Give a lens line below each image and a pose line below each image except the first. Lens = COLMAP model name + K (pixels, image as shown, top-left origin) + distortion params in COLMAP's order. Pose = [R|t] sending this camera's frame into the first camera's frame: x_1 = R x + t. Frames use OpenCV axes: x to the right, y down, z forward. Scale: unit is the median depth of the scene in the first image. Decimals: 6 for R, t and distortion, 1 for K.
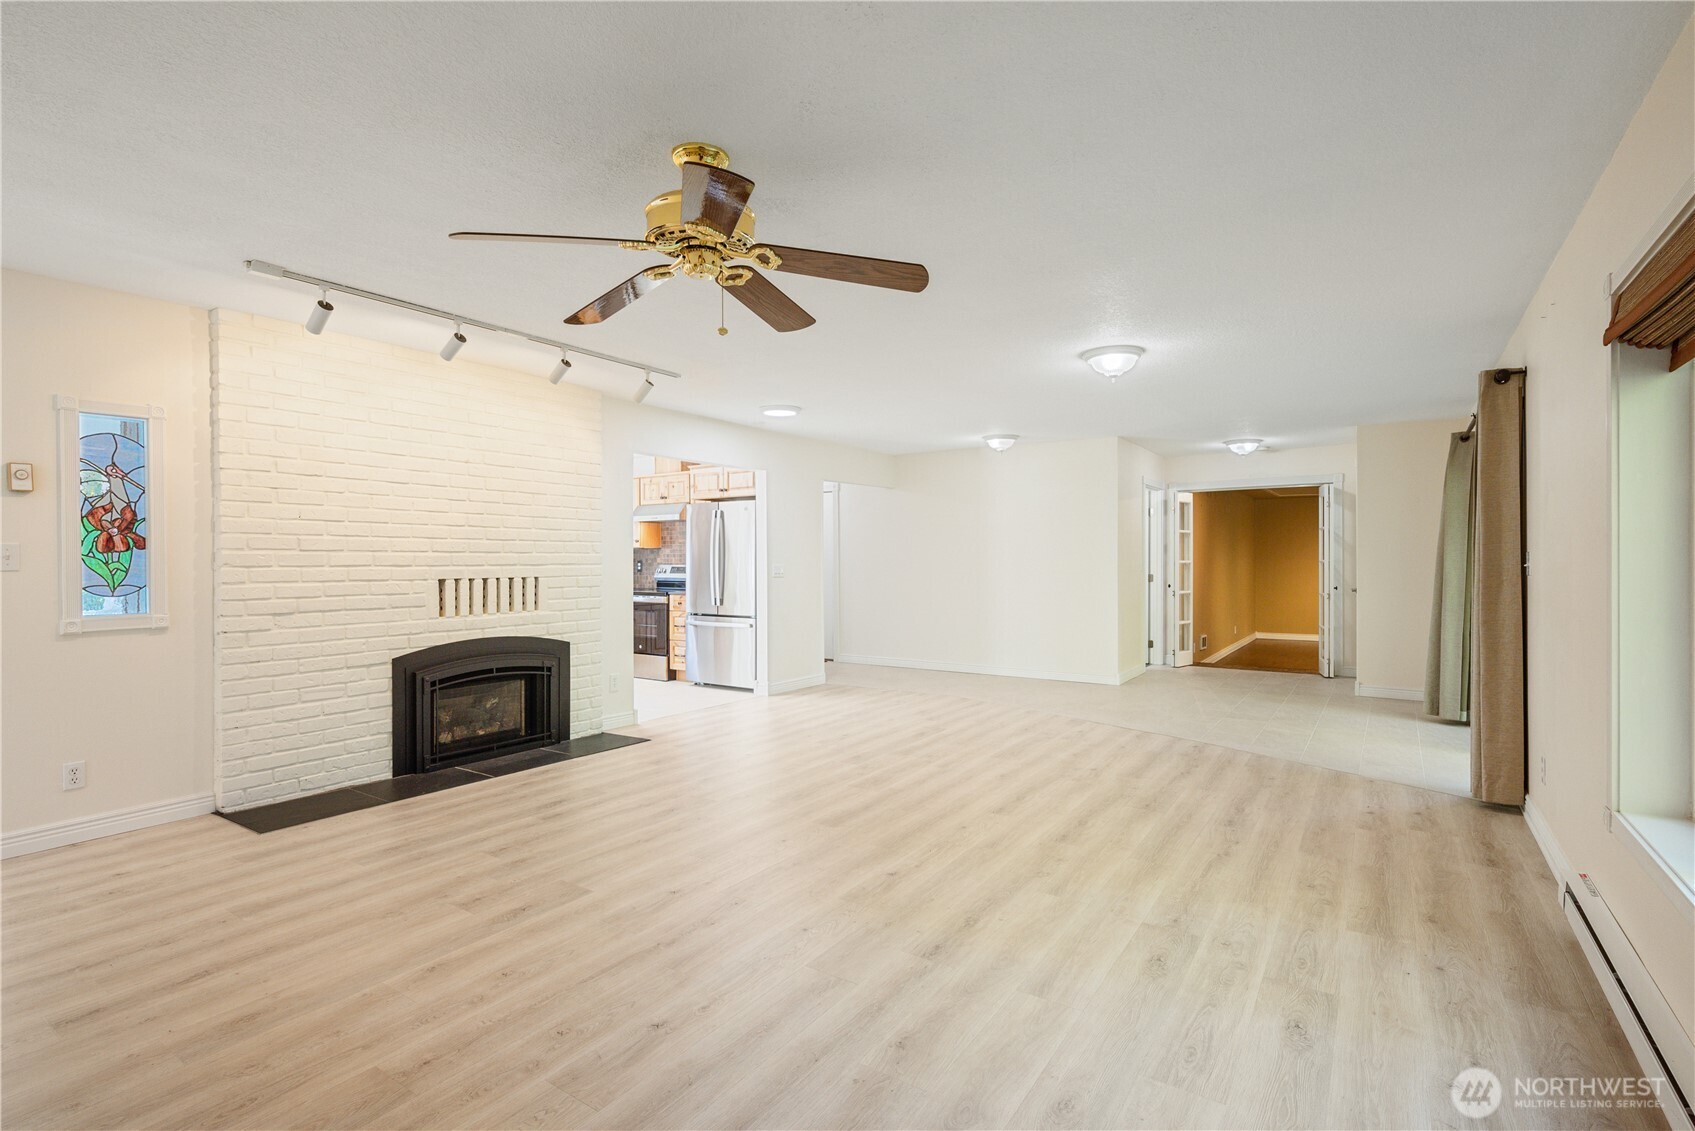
lens RADIAL K [[809.5, 0, 847.5], [0, 809.5, 565.5], [0, 0, 1]] dist [0.000049, -0.000003]
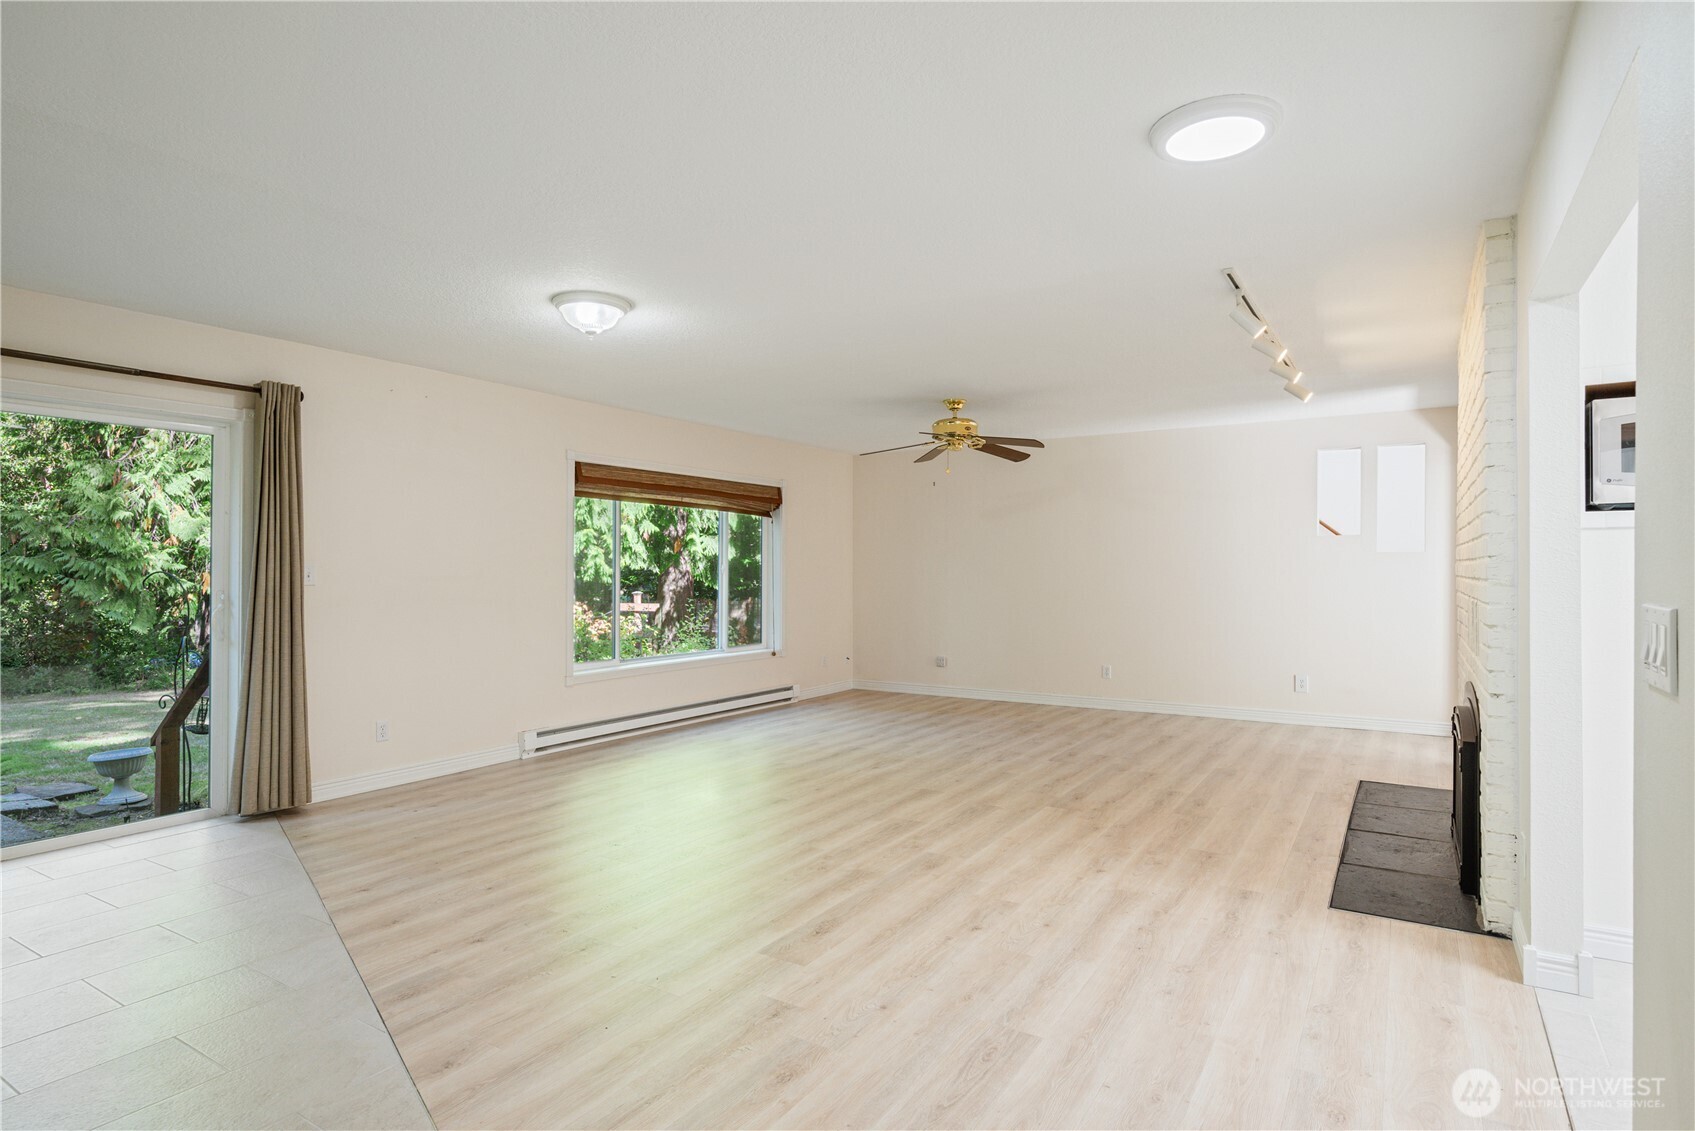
lens RADIAL K [[911.9, 0, 847.5], [0, 911.9, 565.5], [0, 0, 1]] dist [0.000011, -0.000005]
pose [[-0.999549, 0.004141, -0.029728, 0.113813], [0.003955, 0.999972, 0.006332, -0.020809], [0.029754, 0.006211, -0.999538, 1.946628]]
